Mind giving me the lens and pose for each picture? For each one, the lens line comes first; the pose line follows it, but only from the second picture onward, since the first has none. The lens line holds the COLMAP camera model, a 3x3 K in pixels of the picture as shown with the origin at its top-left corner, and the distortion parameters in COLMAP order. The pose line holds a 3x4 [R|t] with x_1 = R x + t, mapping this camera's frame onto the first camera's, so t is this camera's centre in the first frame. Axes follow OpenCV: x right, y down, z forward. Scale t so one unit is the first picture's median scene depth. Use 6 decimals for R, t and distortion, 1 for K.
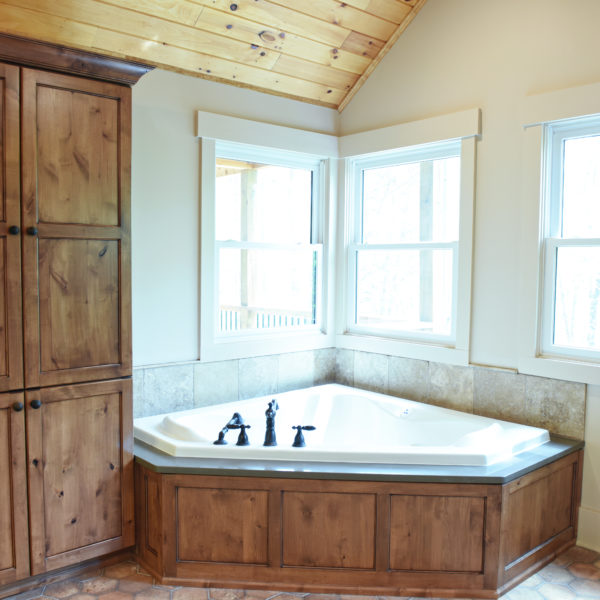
lens RADIAL K [[614.5, 0, 302.2], [0, 614.5, 299.8], [0, 0, 1]] dist [-0.053503, 0.000000]
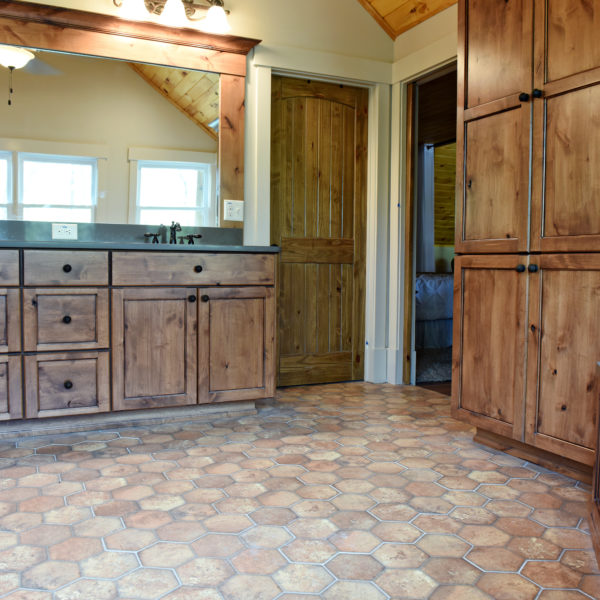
lens RADIAL K [[614.5, 0, 304.7], [0, 614.5, 301.5], [0, 0, 1]] dist [-0.053503, 0.000000]
pose [[-0.262335, 0.044220, -0.963963, 0.595714], [-0.074065, 0.995080, 0.065803, 0.179188], [0.962130, 0.088659, -0.257769, 0.859310]]
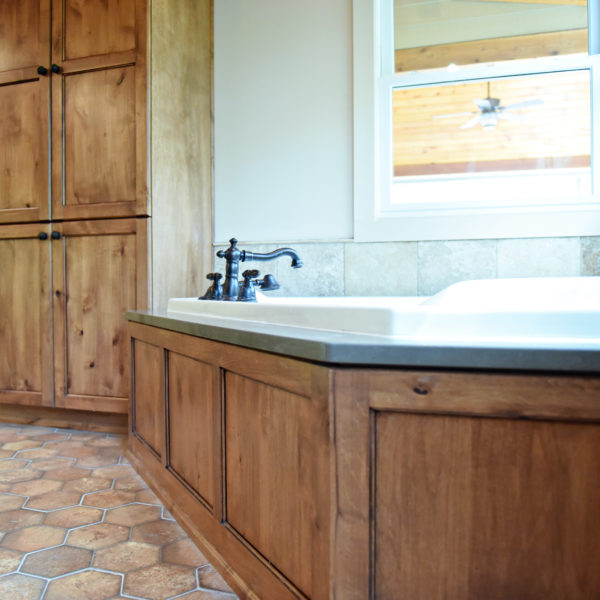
lens RADIAL K [[614.5, 0, 277.0], [0, 614.5, 299.8], [0, 0, 1]] dist [-0.053503, 0.000000]
pose [[0.487103, 0.006524, -0.873320, 0.618761], [-0.047421, 0.998694, -0.018989, 0.269914], [0.872056, 0.050663, 0.486776, 0.789342]]
